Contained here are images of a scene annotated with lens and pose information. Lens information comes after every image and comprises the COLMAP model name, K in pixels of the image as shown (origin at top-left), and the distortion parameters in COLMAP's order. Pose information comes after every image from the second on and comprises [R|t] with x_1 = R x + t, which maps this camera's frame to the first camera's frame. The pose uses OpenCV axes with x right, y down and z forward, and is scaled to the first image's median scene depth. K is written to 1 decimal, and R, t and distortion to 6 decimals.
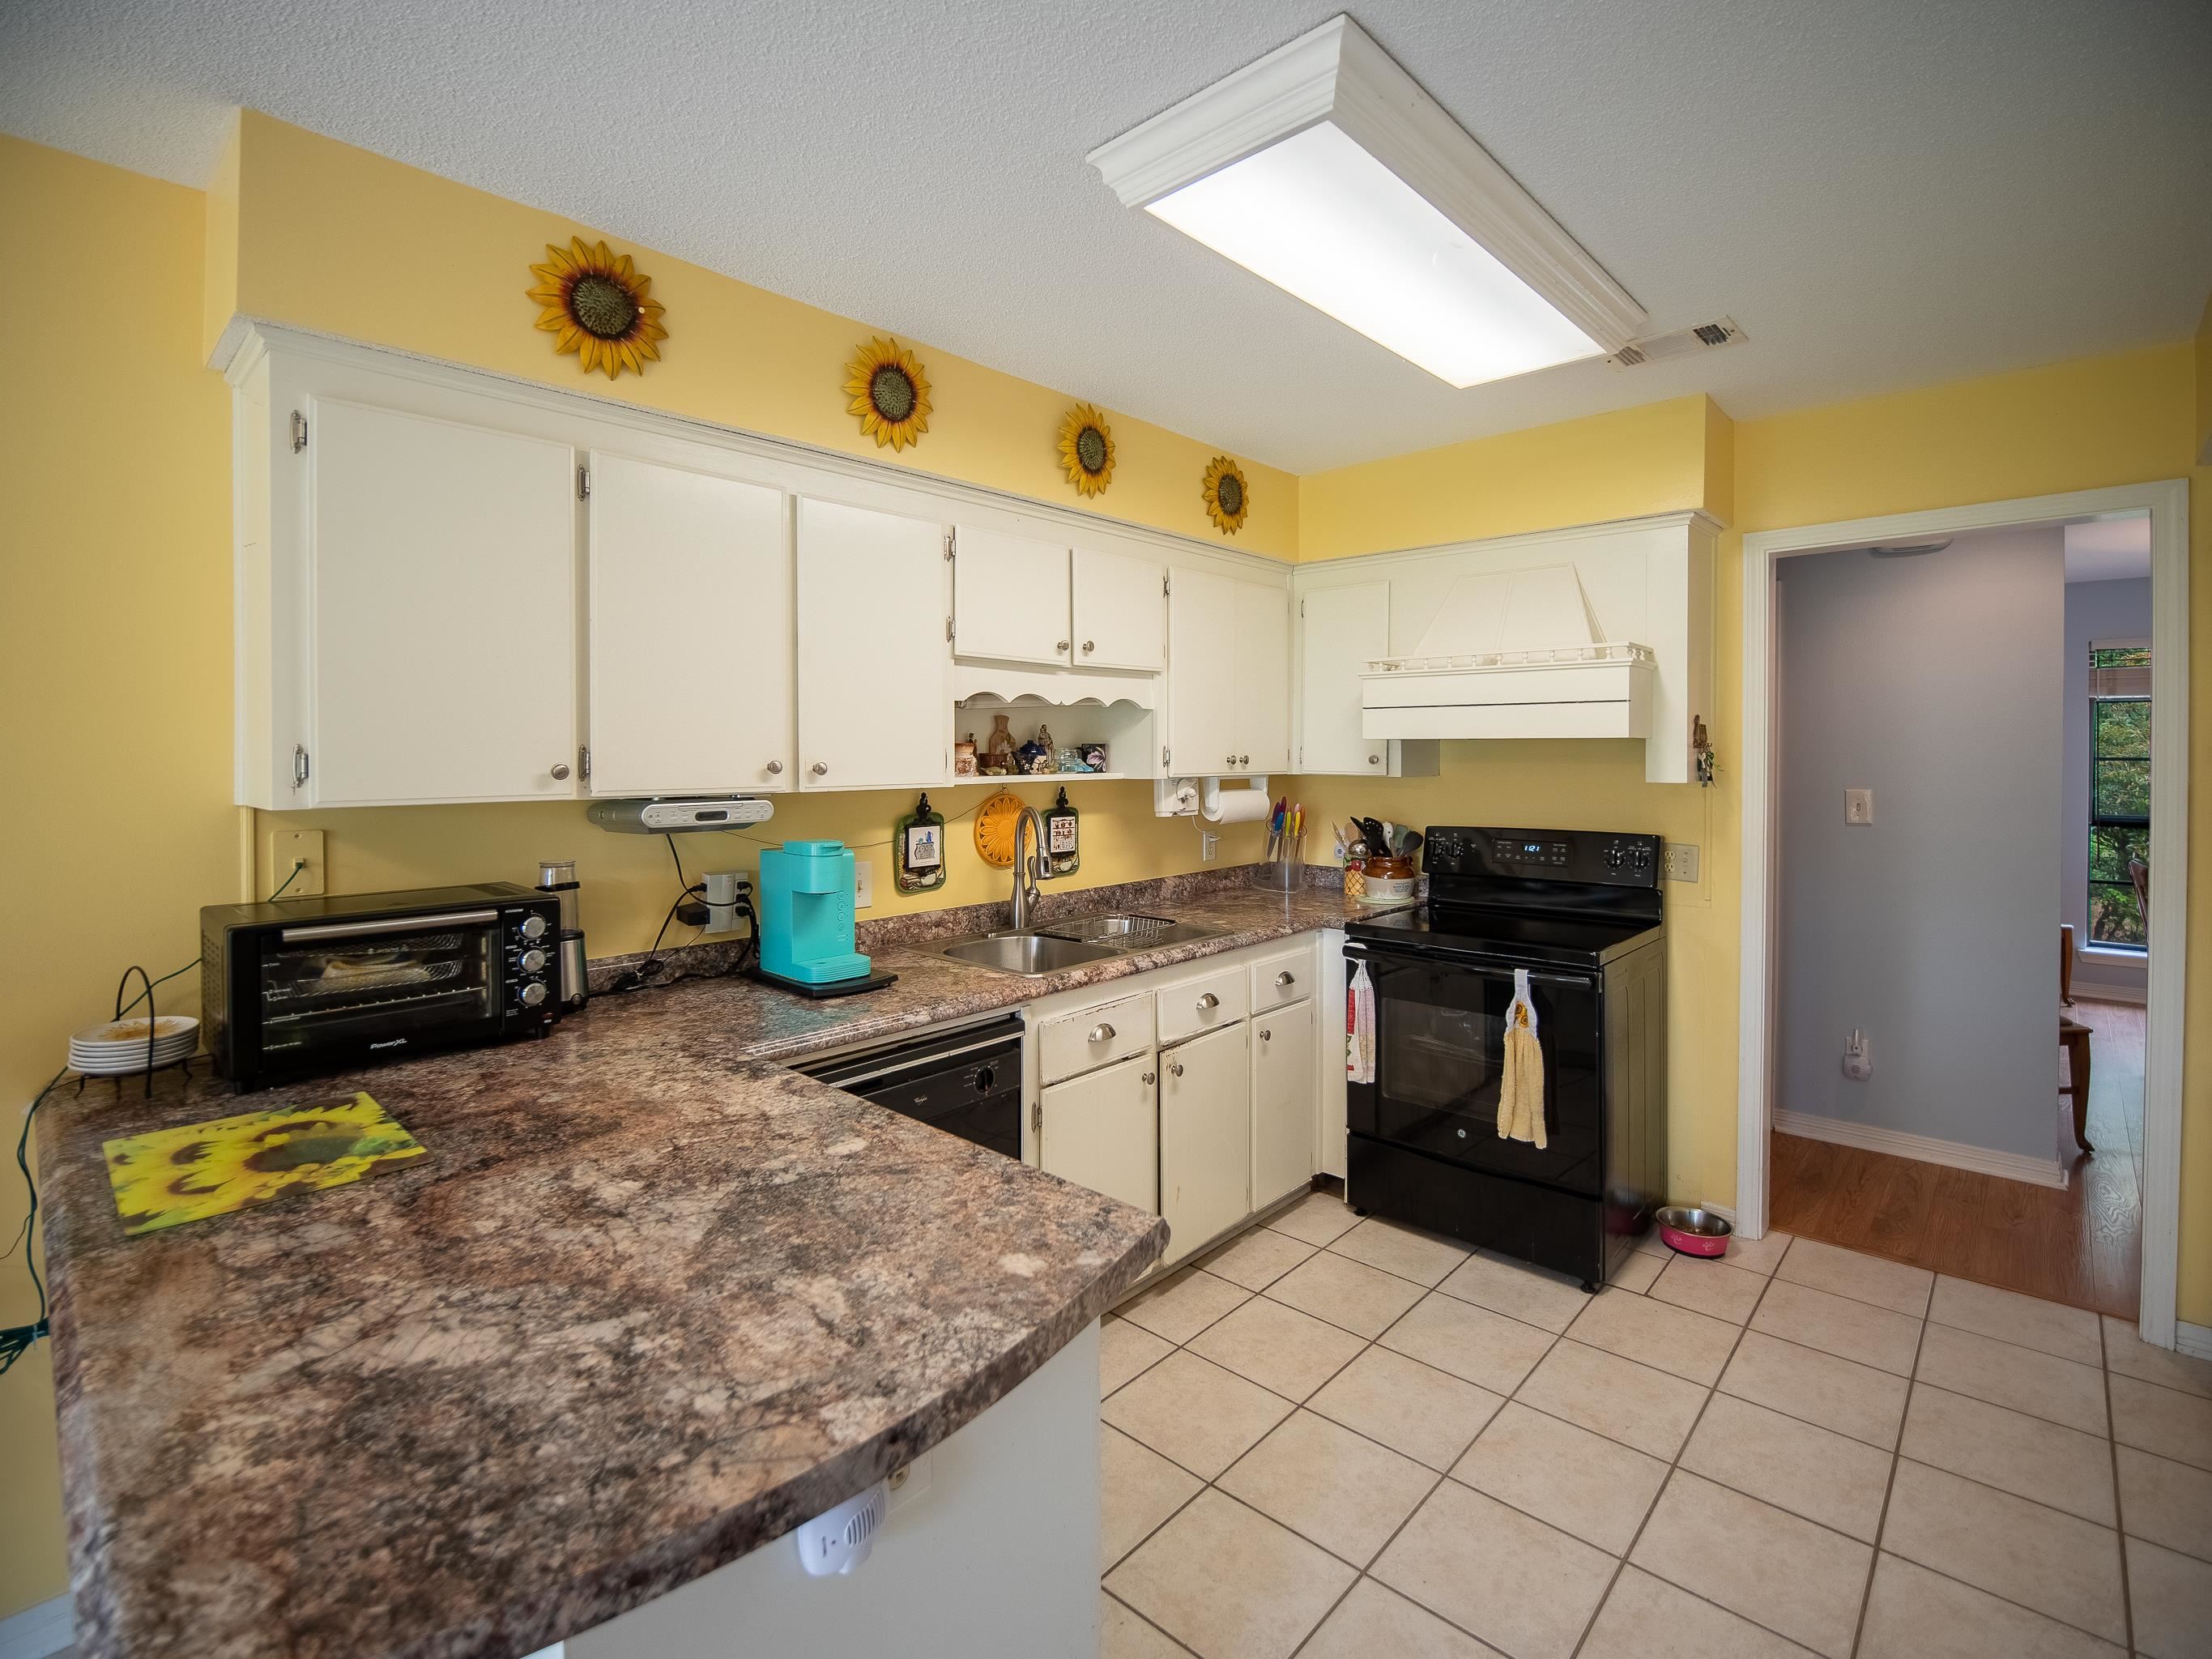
lens RADIAL K [[1035.1, 0, 1093.8], [0, 1035.1, 762.4], [0, 0, 1]] dist [-0.014680, -0.000922]
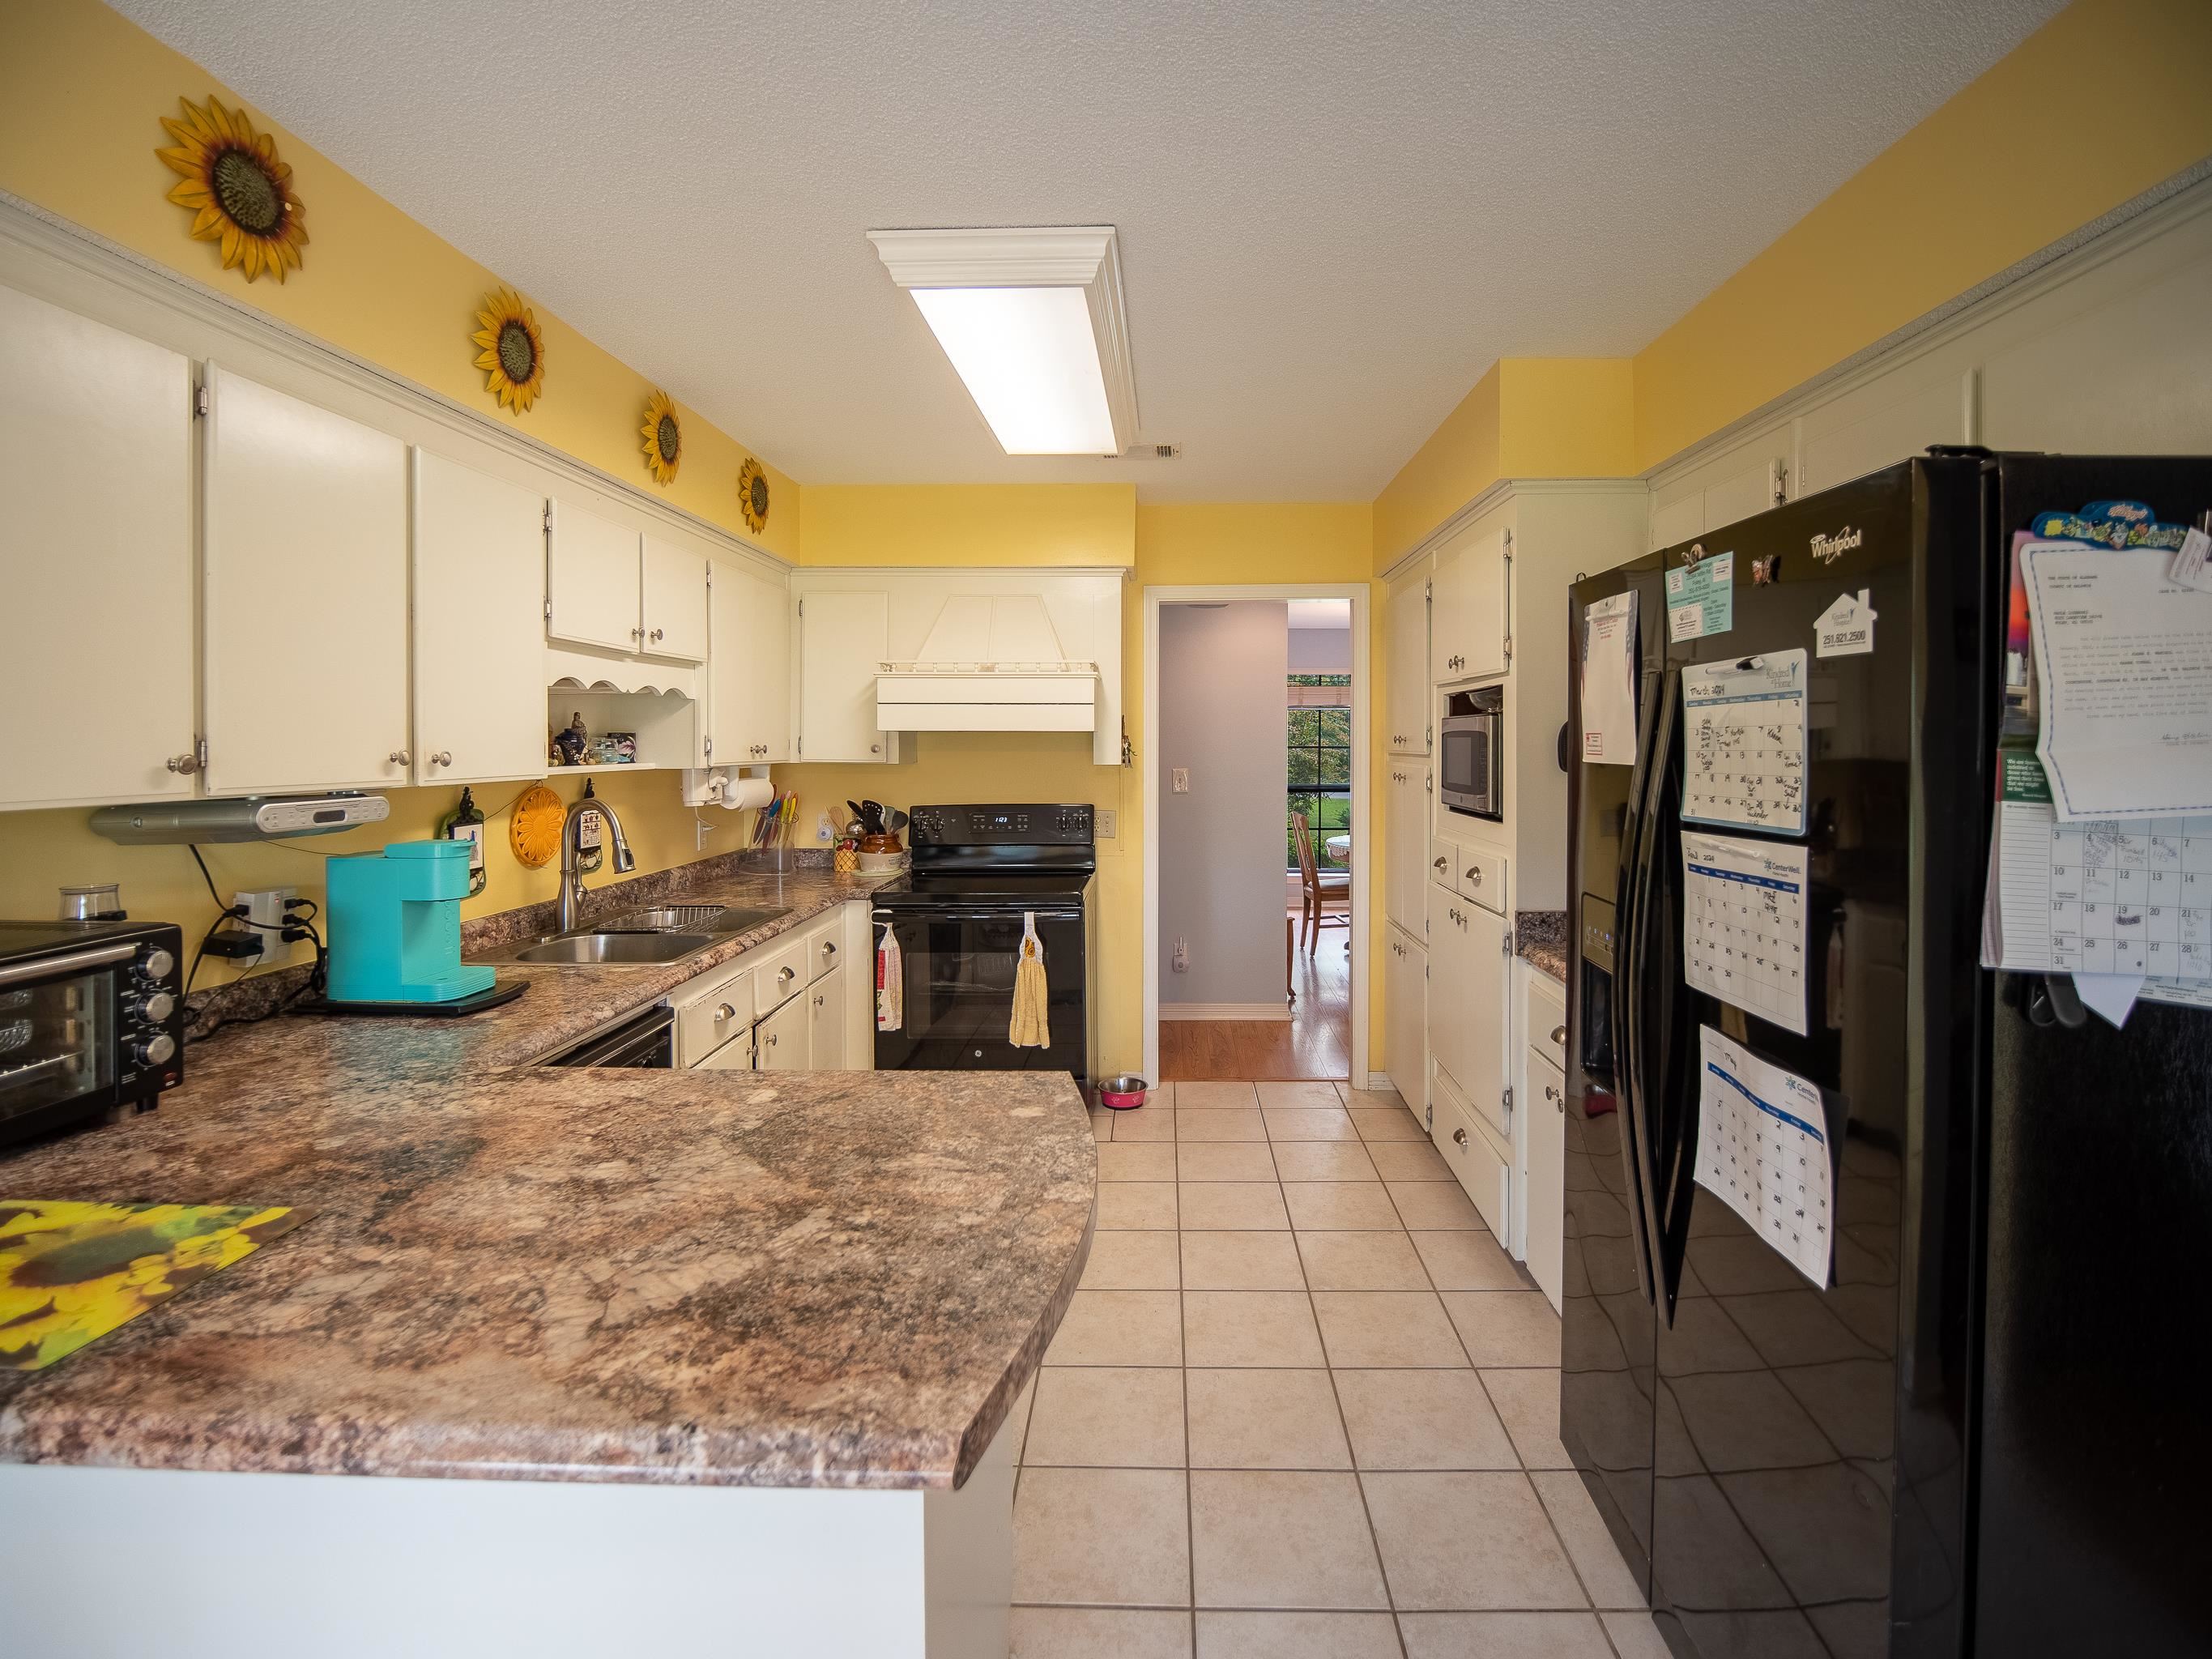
lens RADIAL K [[1029.5, 0, 1156.4], [0, 1029.5, 751.8], [0, 0, 1]] dist [-0.017514, -0.000235]
pose [[0.740453, -0.005635, 0.672085, -0.372028], [0.007023, 0.999975, 0.000646, 0.003064], [-0.672072, 0.004241, 0.740474, -0.055604]]
